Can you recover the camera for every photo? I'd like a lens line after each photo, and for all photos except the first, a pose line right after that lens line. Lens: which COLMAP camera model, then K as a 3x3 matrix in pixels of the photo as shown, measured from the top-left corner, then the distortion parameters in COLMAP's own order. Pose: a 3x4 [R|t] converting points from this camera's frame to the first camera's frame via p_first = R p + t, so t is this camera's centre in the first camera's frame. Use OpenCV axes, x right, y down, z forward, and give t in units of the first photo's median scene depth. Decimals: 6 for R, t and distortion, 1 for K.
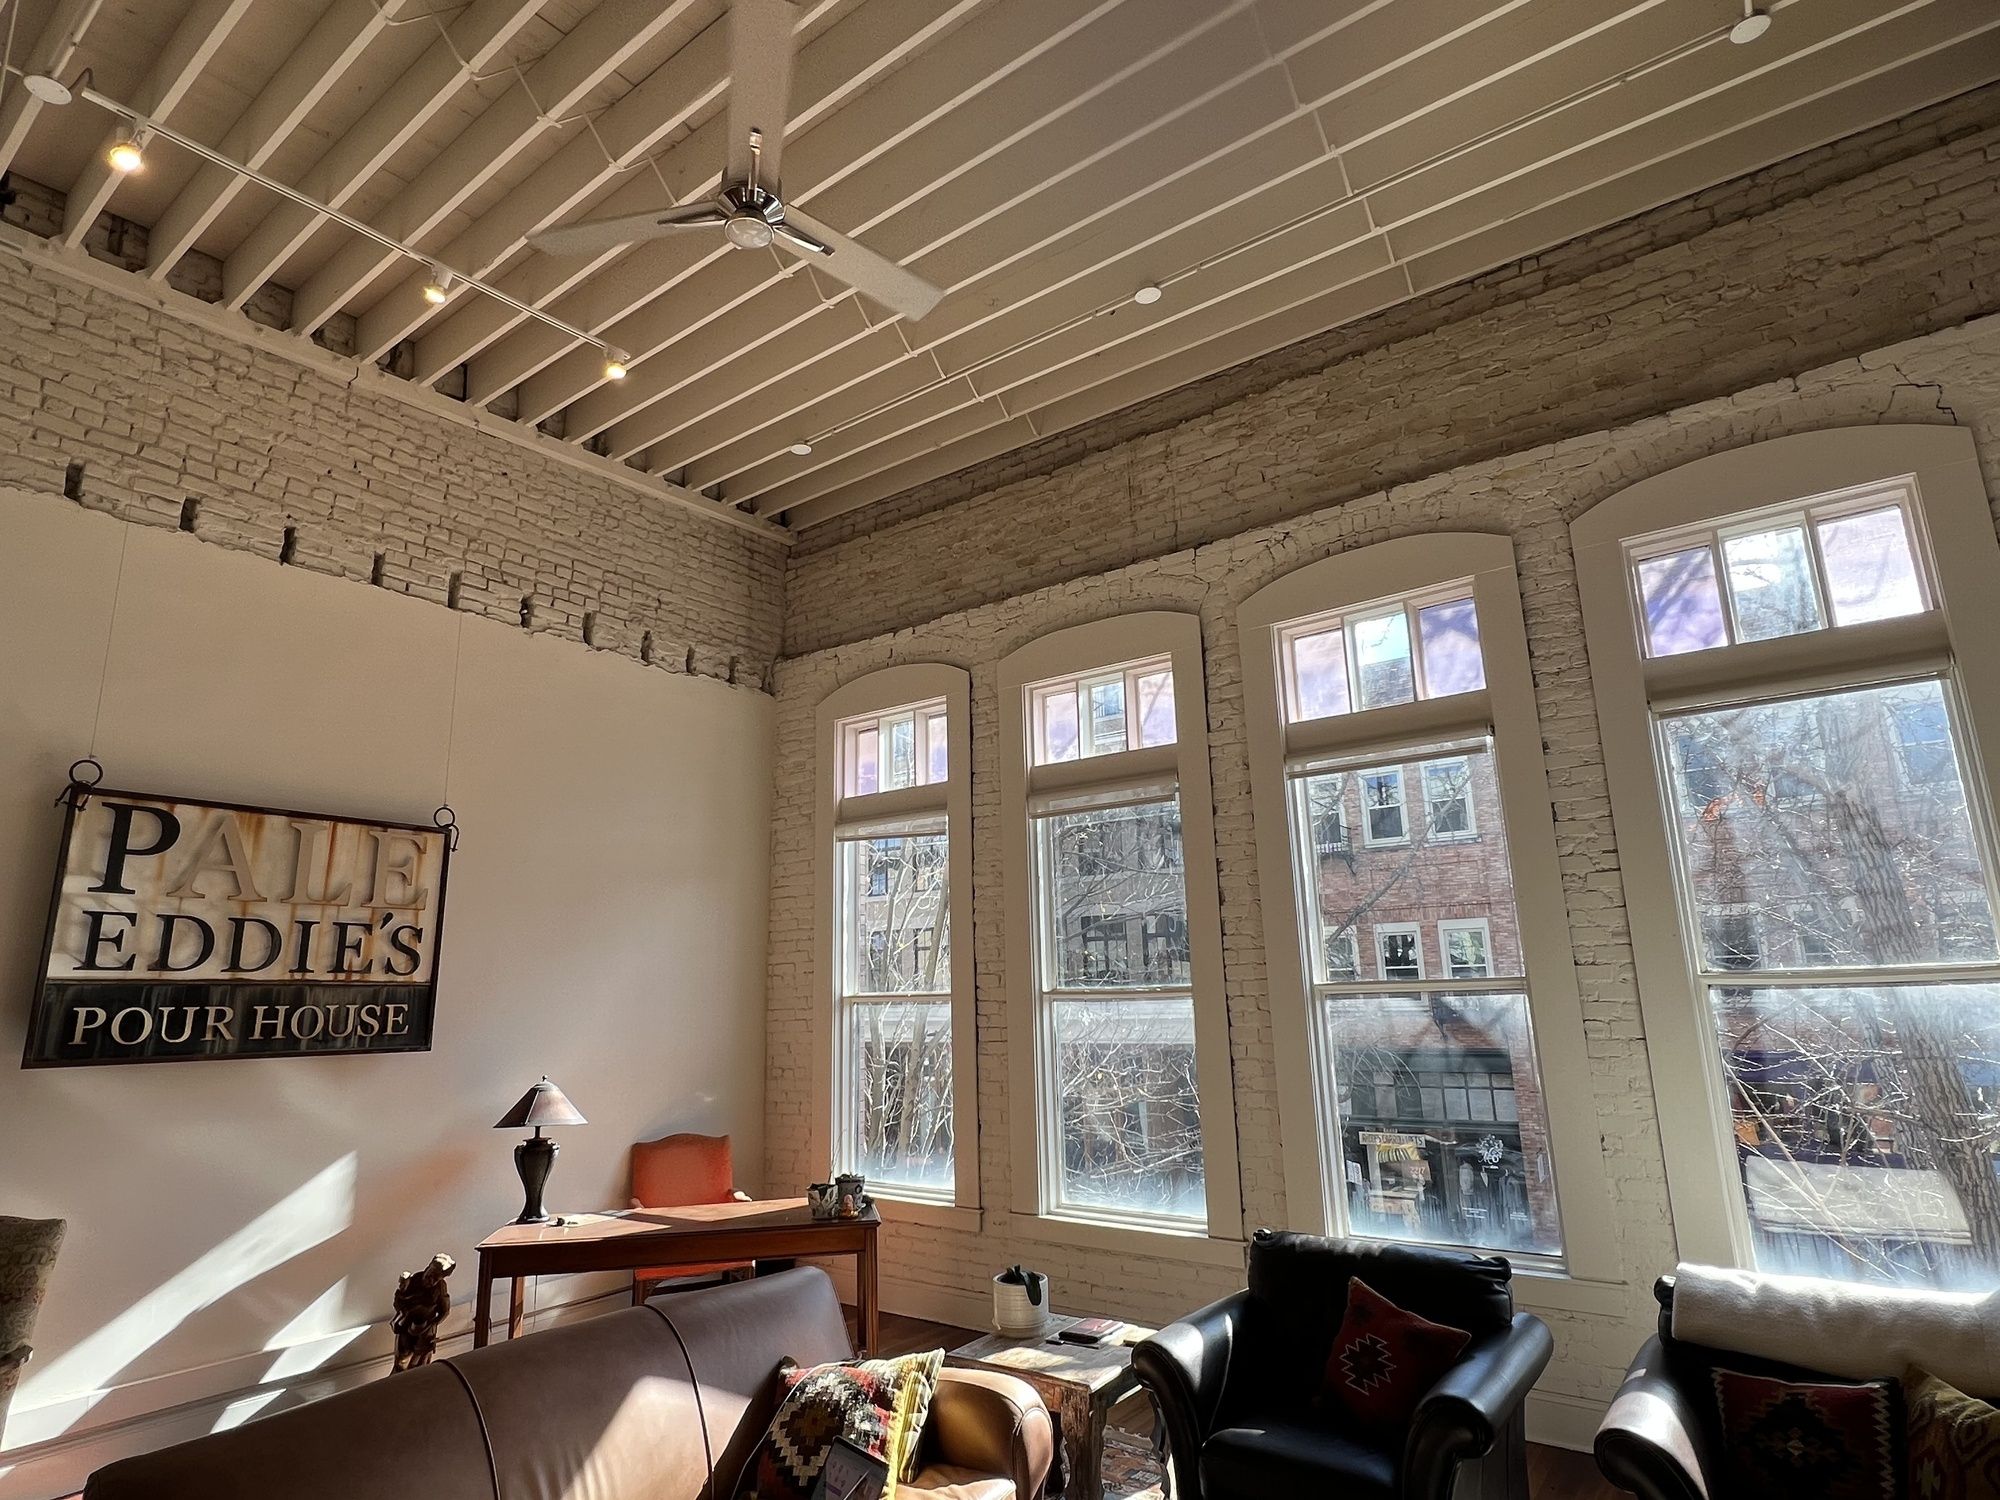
lens RADIAL K [[1090.2, 0, 982.3], [0, 1090.2, 741.2], [0, 0, 1]] dist [0.004356, -0.003100]
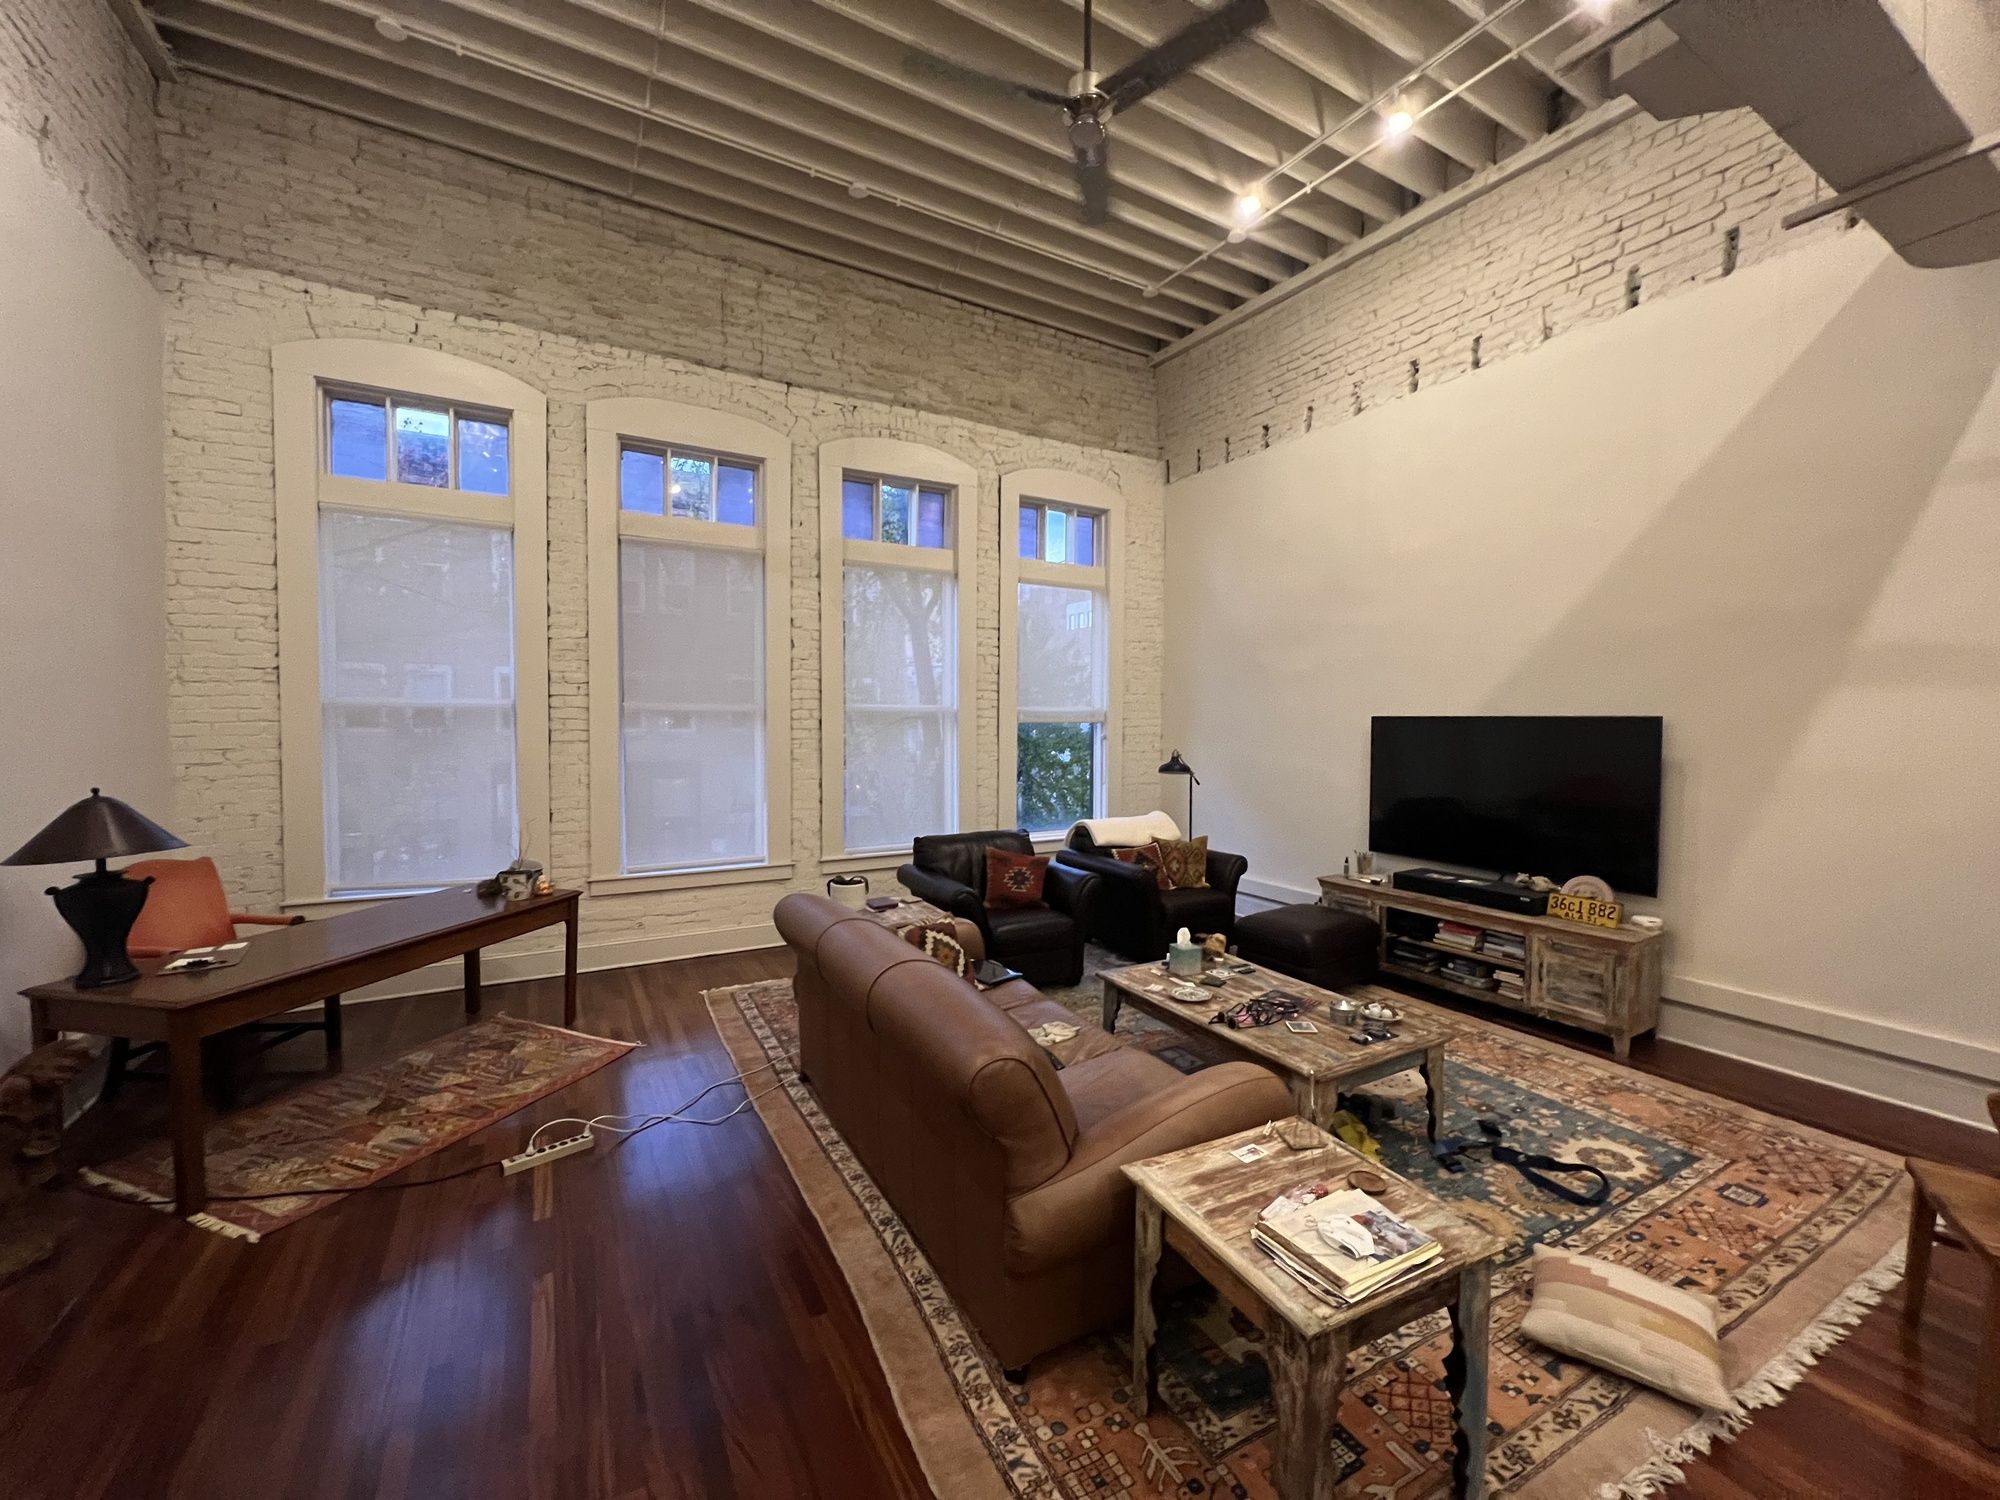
lens RADIAL K [[807.9, 0, 999.9], [0, 807.9, 741.4], [0, 0, 1]] dist [0.000511, 0.000164]
pose [[0.388938, 0.000307, 0.921264, -0.670219], [-0.219742, 0.971168, 0.092447, 0.107705], [-0.894674, -0.238397, 0.377791, 0.310584]]
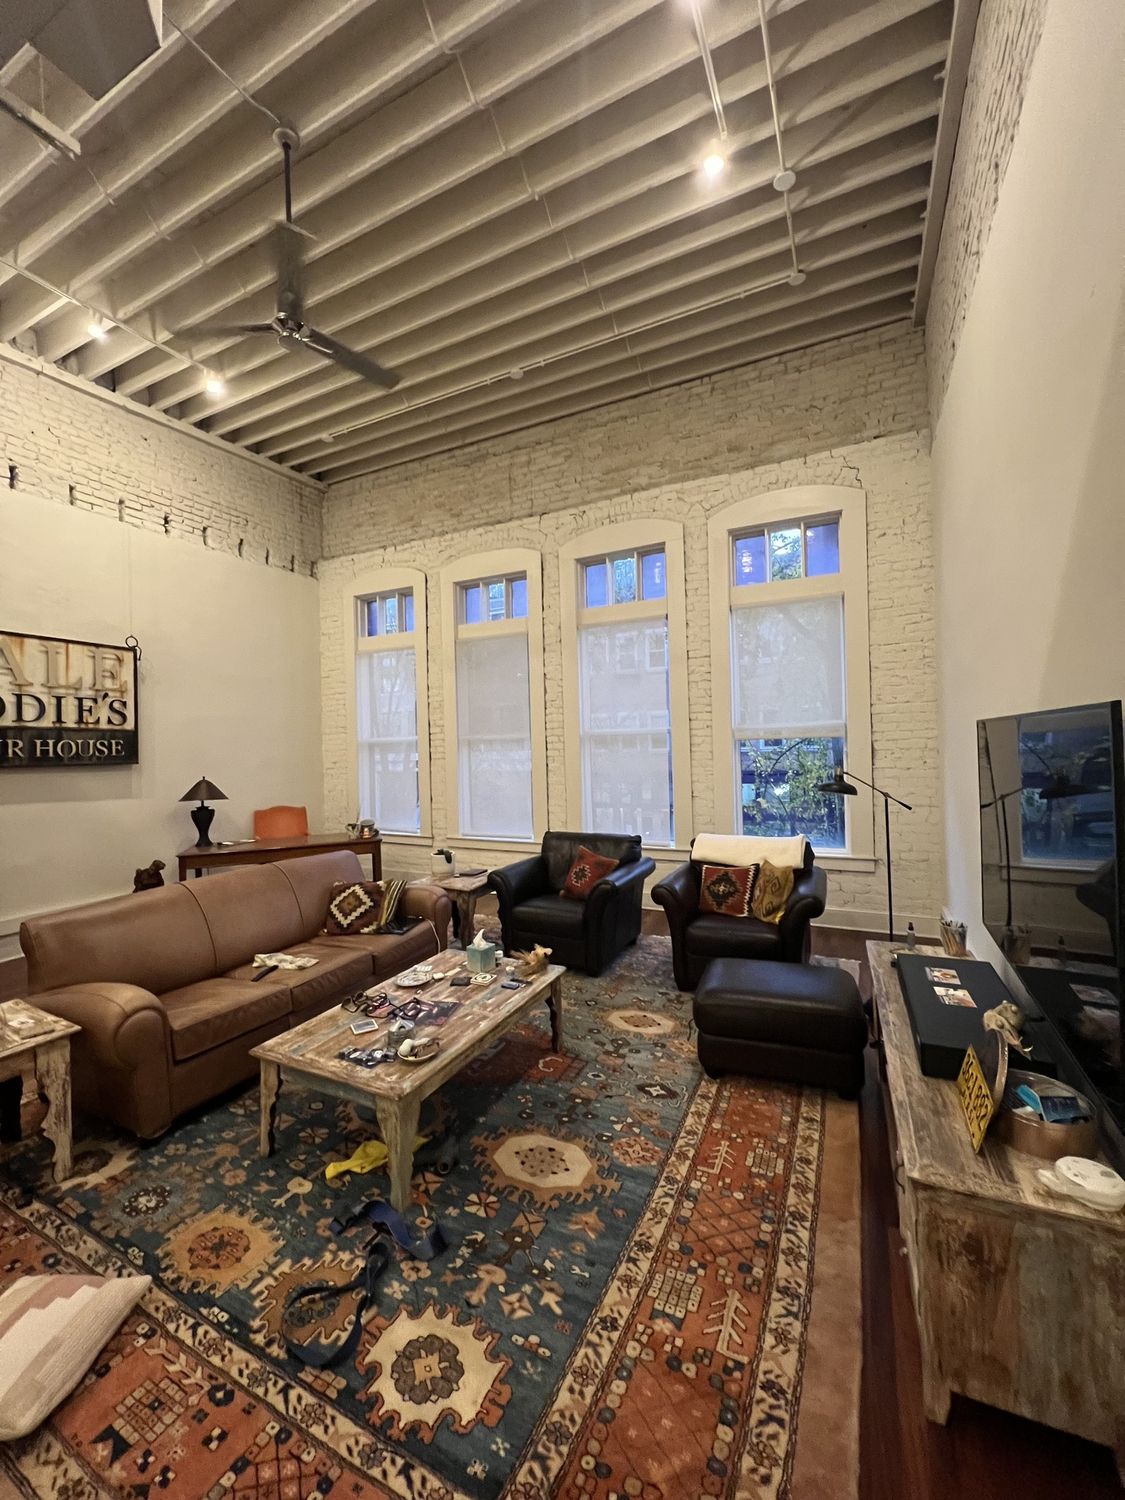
lens RADIAL K [[606.0, 0, 563.5], [0, 606.0, 741.0], [0, 0, 1]] dist [0.000511, 0.000164]
pose [[0.982352, -0.000834, 0.187041, 0.032833], [-0.039380, 0.976653, 0.211181, -0.012545], [-0.182850, -0.214819, 0.959384, -0.158261]]
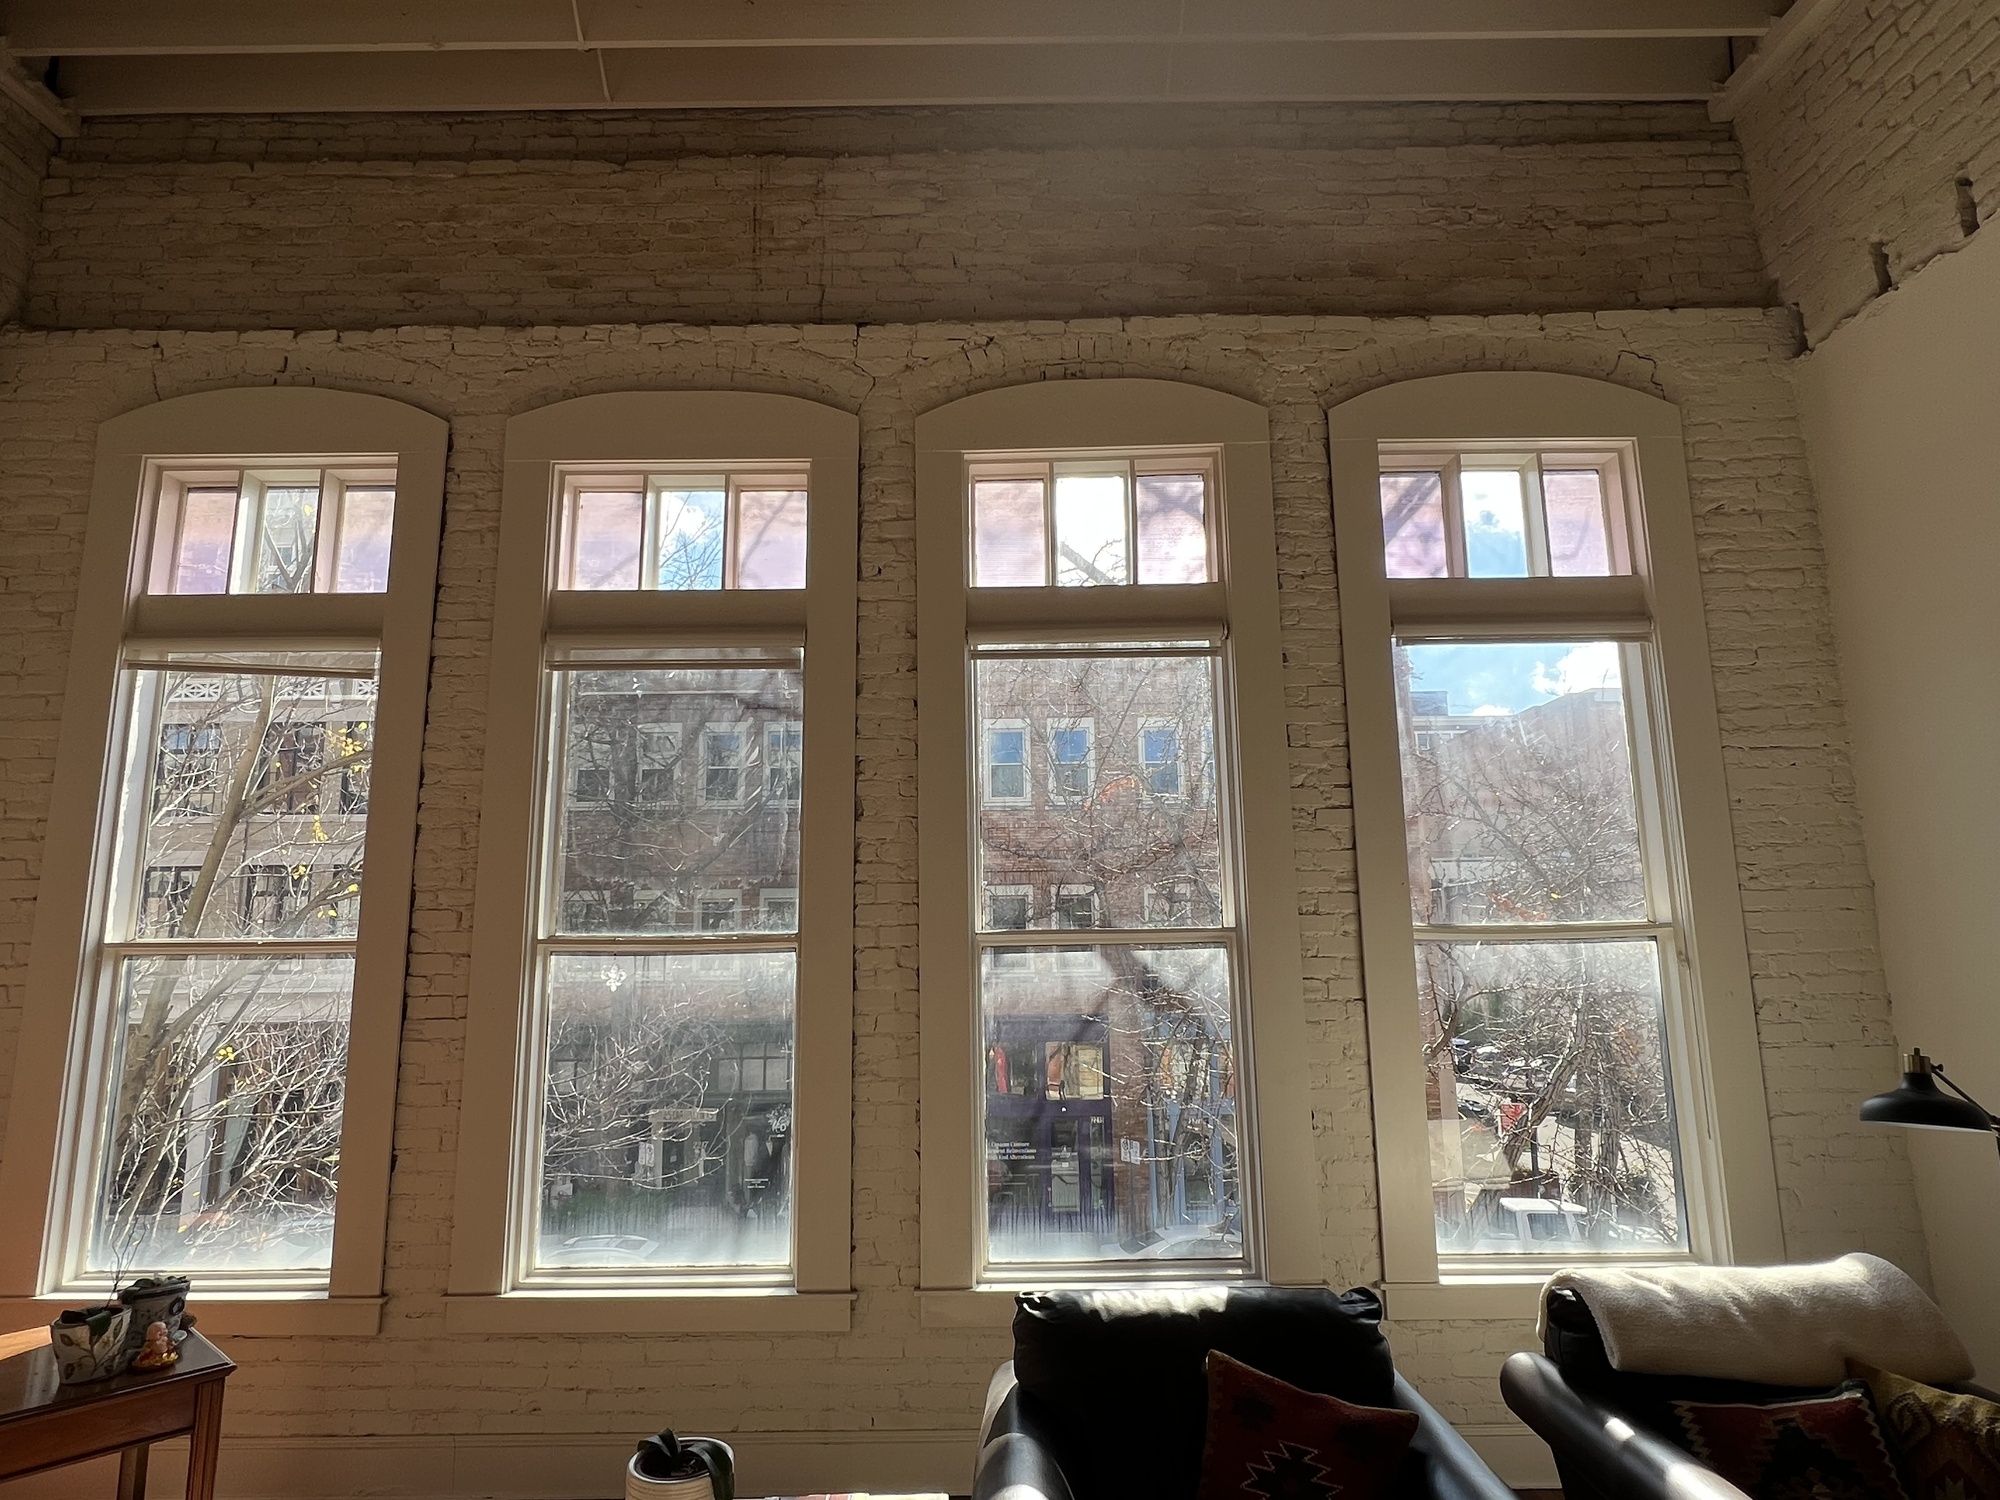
lens RADIAL K [[1135.3, 0, 988.7], [0, 1135.3, 749.7], [0, 0, 1]] dist [0.001613, -0.002189]
pose [[0.800850, 0.119516, 0.586818, -0.149834], [-0.142824, 0.989726, -0.006659, 0.096971], [-0.581585, -0.078479, 0.809691, 0.355739]]
